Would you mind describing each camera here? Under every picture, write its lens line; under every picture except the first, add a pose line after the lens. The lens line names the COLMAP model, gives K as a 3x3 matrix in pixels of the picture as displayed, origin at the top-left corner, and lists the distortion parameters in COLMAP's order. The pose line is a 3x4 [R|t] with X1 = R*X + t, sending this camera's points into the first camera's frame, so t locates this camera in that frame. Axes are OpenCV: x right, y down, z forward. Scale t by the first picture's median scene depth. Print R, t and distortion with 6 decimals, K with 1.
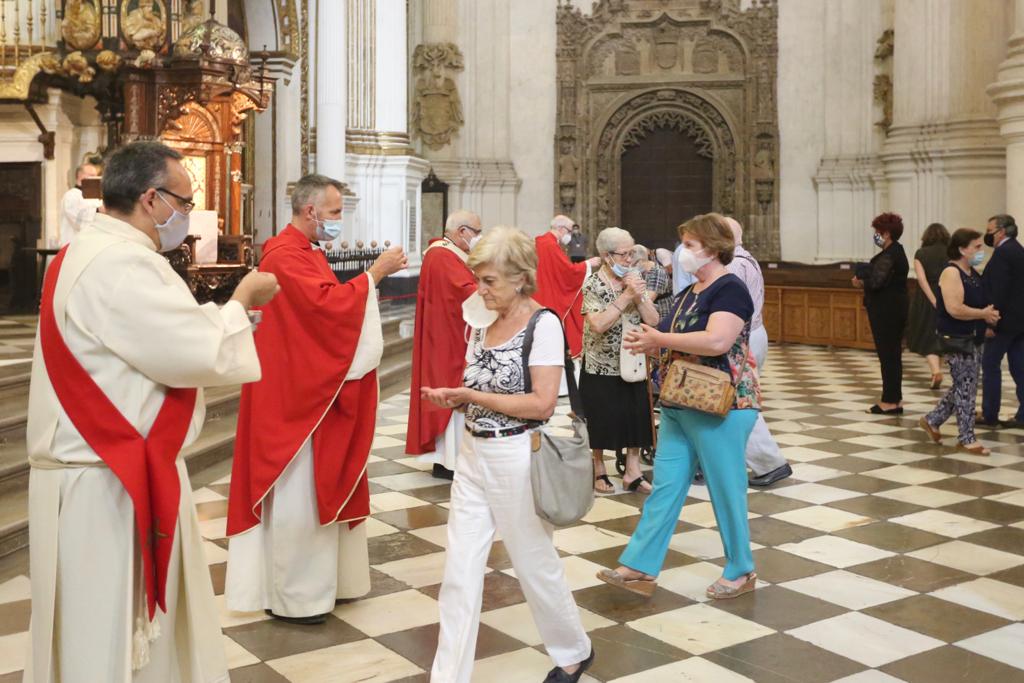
lens RADIAL K [[1156.8, 0, 526.6], [0, 1156.8, 242.4], [0, 0, 1]] dist [0.042490, 0.040259]
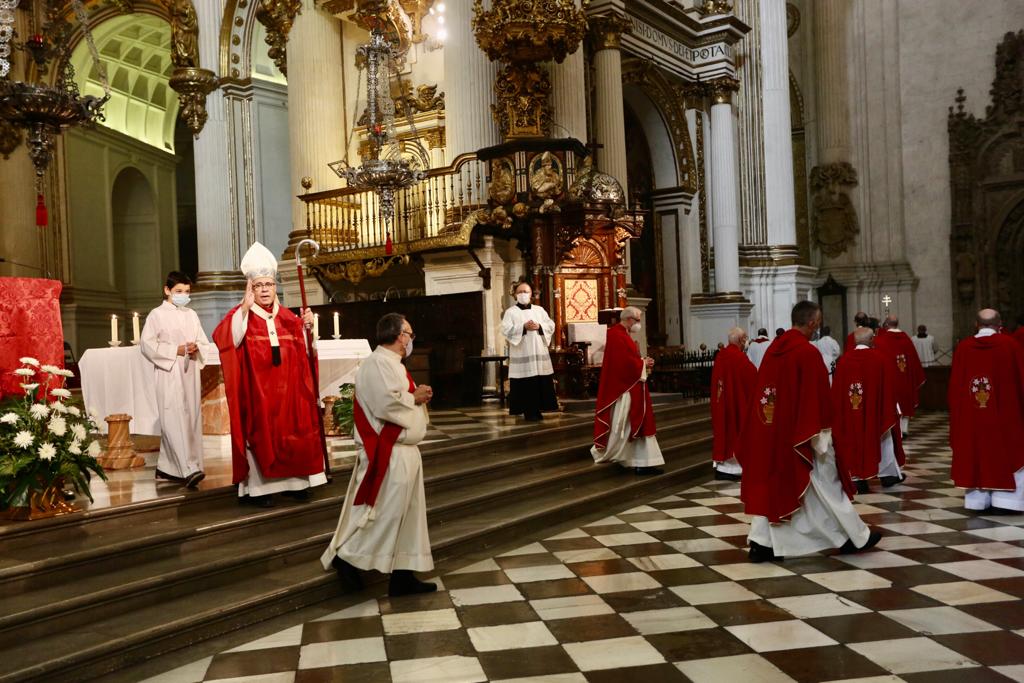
lens RADIAL K [[961.9, 0, 512.6], [0, 961.9, 343.4], [0, 0, 1]] dist [0.002893, 0.127840]
pose [[0.907279, -0.039031, -0.418713, 0.028617], [0.038909, 0.999204, -0.008834, 0.000506], [0.418724, -0.008277, 0.908076, 0.007711]]
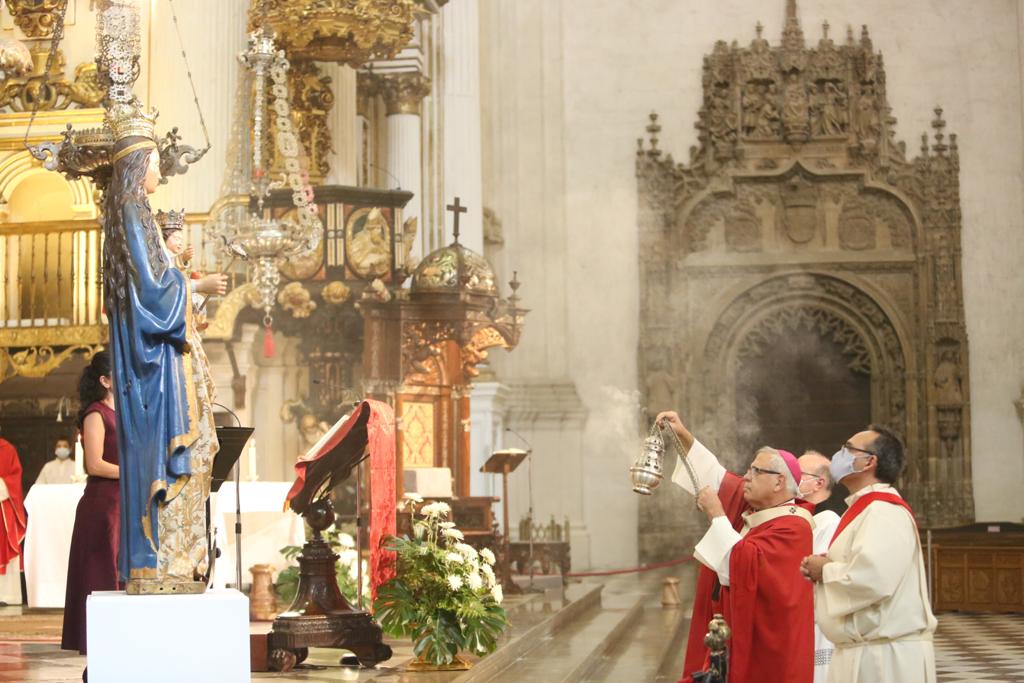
lens RADIAL K [[2087.2, 0, 529.6], [0, 2087.2, 397.1], [0, 0, 1]] dist [-0.305407, 0.396783]
pose [[0.997759, -0.012353, 0.065766, -0.120051], [0.015801, 0.998514, -0.052158, 0.000419], [-0.065024, 0.053080, 0.996471, -0.193953]]
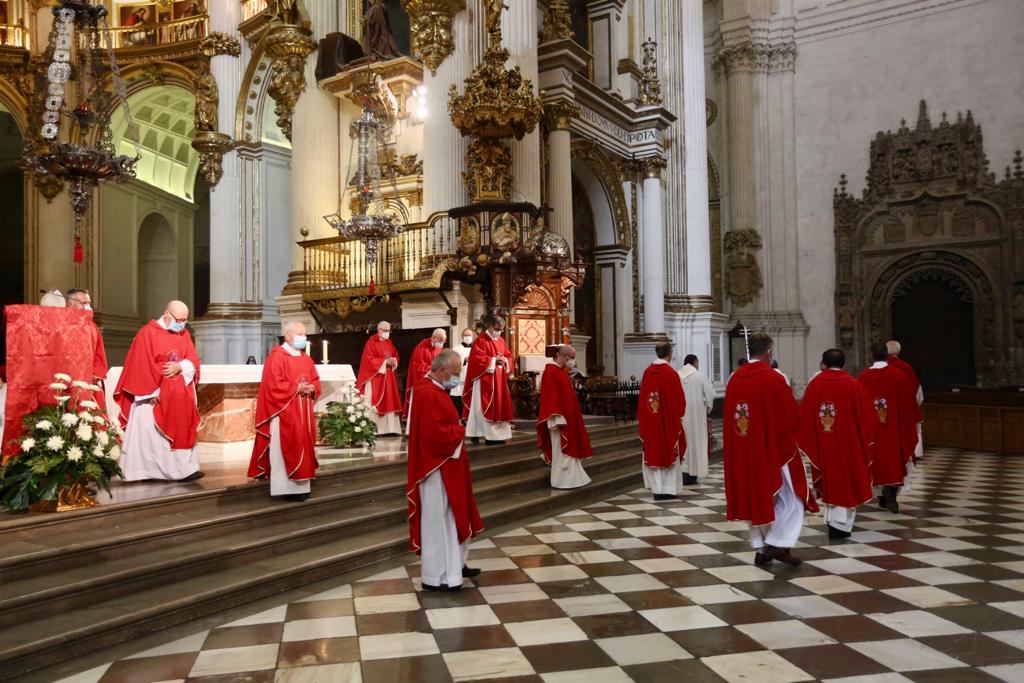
lens RADIAL K [[811.1, 0, 512.8], [0, 811.1, 344.2], [0, 0, 1]] dist [-0.025461, 0.109334]
pose [[0.926055, -0.026990, -0.376421, 0.031064], [0.012876, 0.999118, -0.039961, -0.000053], [0.377168, 0.032160, 0.925586, 0.005097]]
